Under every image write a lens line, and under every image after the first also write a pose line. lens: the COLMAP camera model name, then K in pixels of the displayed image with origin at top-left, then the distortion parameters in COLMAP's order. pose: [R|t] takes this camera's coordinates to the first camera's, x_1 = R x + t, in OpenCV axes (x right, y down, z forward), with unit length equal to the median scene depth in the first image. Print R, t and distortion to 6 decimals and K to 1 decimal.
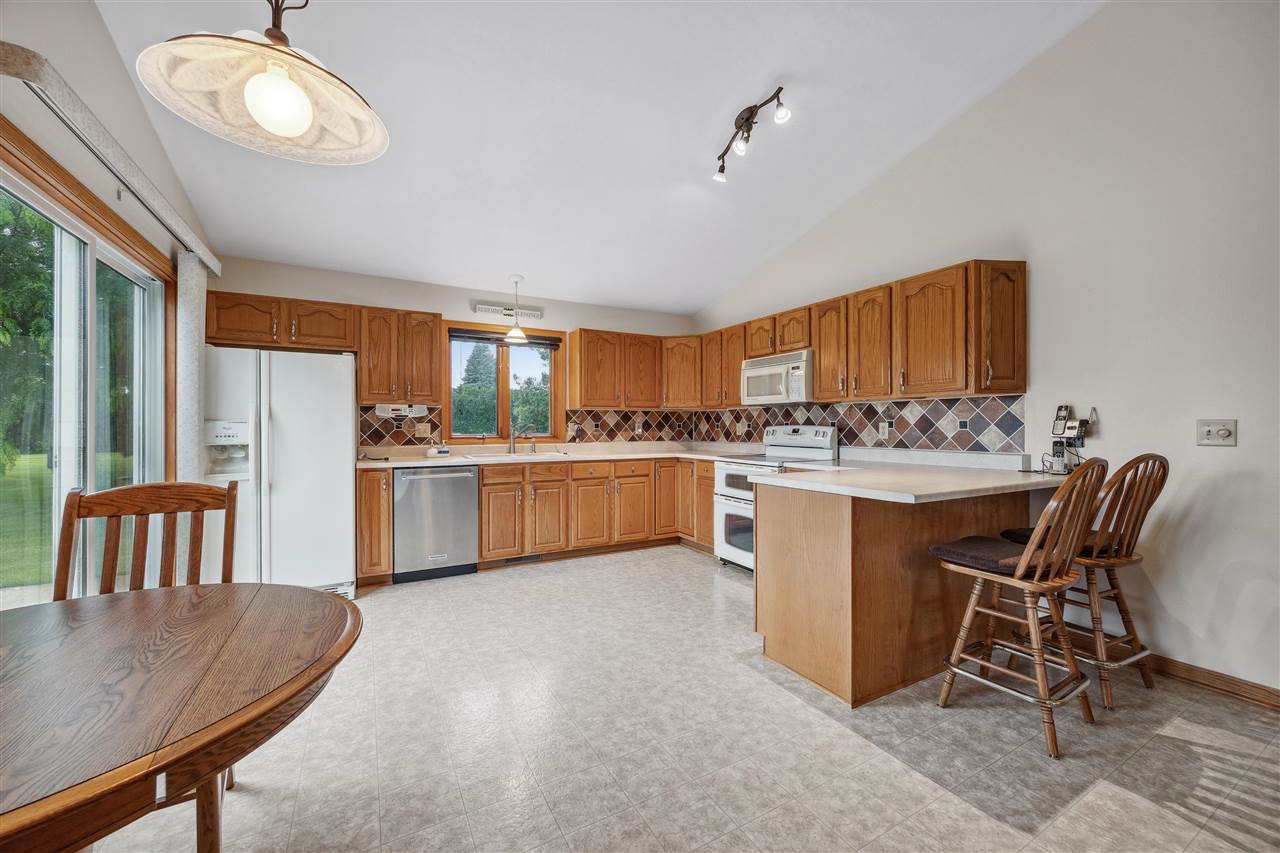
lens RADIAL K [[494.3, 0, 640.0], [0, 494.3, 426.5], [0, 0, 1]] dist [-0.001011, 0.000010]
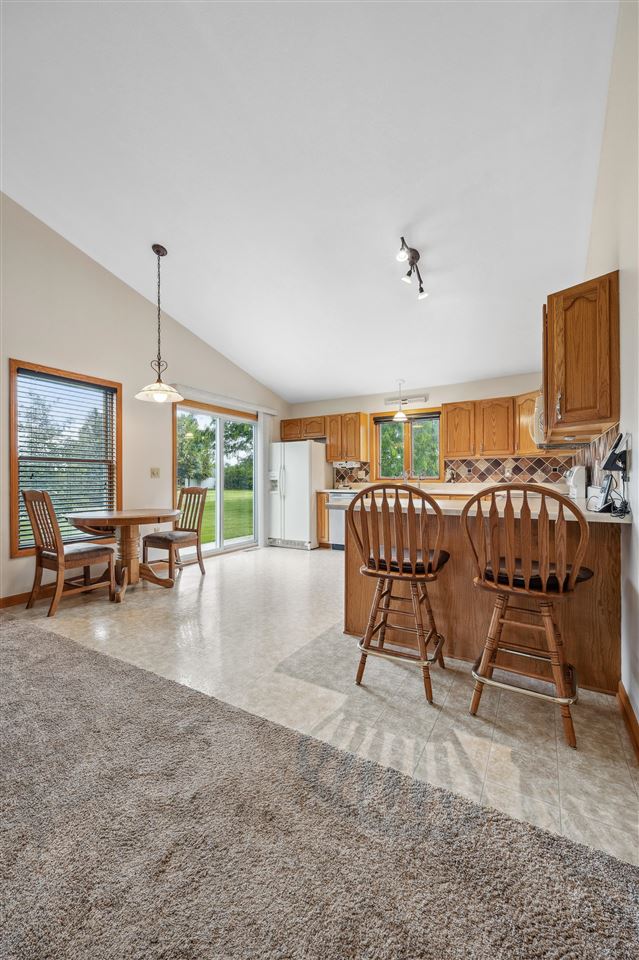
lens RADIAL K [[386.9, 0, 319.5], [0, 386.9, 480.0], [0, 0, 1]] dist [-0.004731, 0.001092]
pose [[0.497477, 0.001498, -0.867476, 0.750741], [0.005775, 0.999971, 0.005038, 0.019477], [0.867458, -0.007517, 0.497454, 0.134719]]
